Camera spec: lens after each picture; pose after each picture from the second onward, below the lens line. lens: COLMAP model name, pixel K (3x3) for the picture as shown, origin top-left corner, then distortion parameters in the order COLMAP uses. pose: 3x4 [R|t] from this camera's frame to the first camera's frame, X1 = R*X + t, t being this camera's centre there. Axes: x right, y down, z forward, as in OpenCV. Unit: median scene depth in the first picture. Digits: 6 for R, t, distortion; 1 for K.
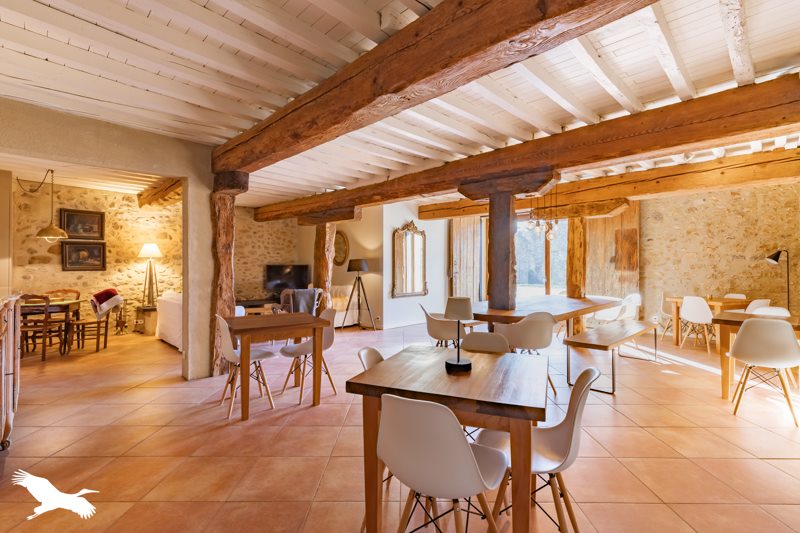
lens RADIAL K [[365.7, 0, 400.0], [0, 365.7, 266.5], [0, 0, 1]] dist [0.001328, 0.000195]
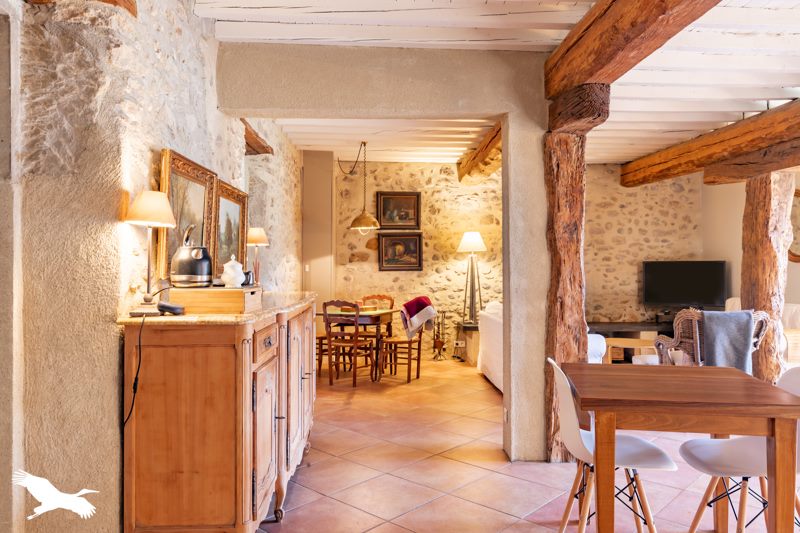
lens RADIAL K [[584.5, 0, 400.3], [0, 584.5, 253.6], [0, 0, 1]] dist [0.000769, -0.005782]
pose [[0.737631, -0.015369, -0.675030, -0.047451], [0.002786, 0.999802, -0.019718, -0.000178], [0.675199, 0.012664, 0.737527, 0.118535]]
